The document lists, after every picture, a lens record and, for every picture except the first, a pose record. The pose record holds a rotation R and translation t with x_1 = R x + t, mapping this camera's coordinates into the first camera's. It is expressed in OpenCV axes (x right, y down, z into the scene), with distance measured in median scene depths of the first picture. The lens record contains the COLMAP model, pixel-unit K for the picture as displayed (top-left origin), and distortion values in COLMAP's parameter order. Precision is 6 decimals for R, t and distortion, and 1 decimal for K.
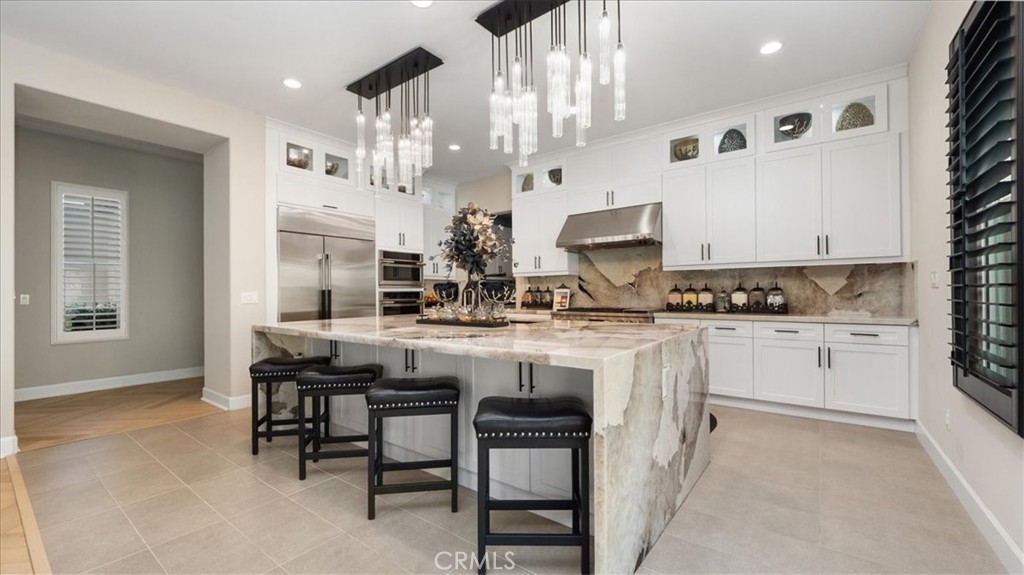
lens RADIAL K [[411.9, 0, 511.0], [0, 411.9, 301.3], [0, 0, 1]] dist [-0.000312, -0.000087]
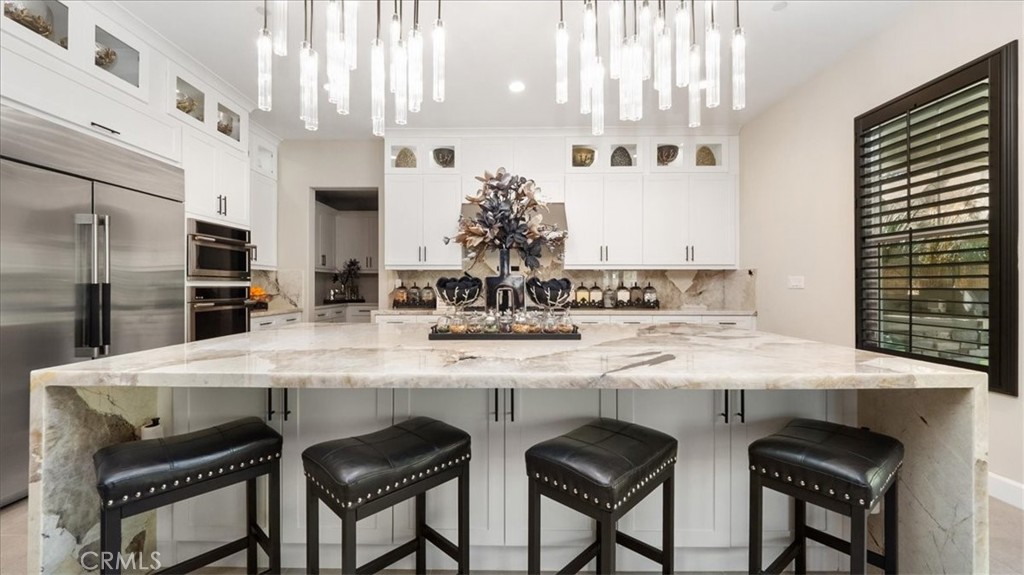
lens RADIAL K [[400.0, 0, 512.0], [0, 400.0, 287.5], [0, 0, 1]] dist [0.000117, -0.000083]
pose [[0.800096, 0.006999, 0.599831, -0.342997], [0.007134, 0.999750, -0.021182, -0.008517], [-0.599830, 0.021227, 0.799846, 0.290109]]
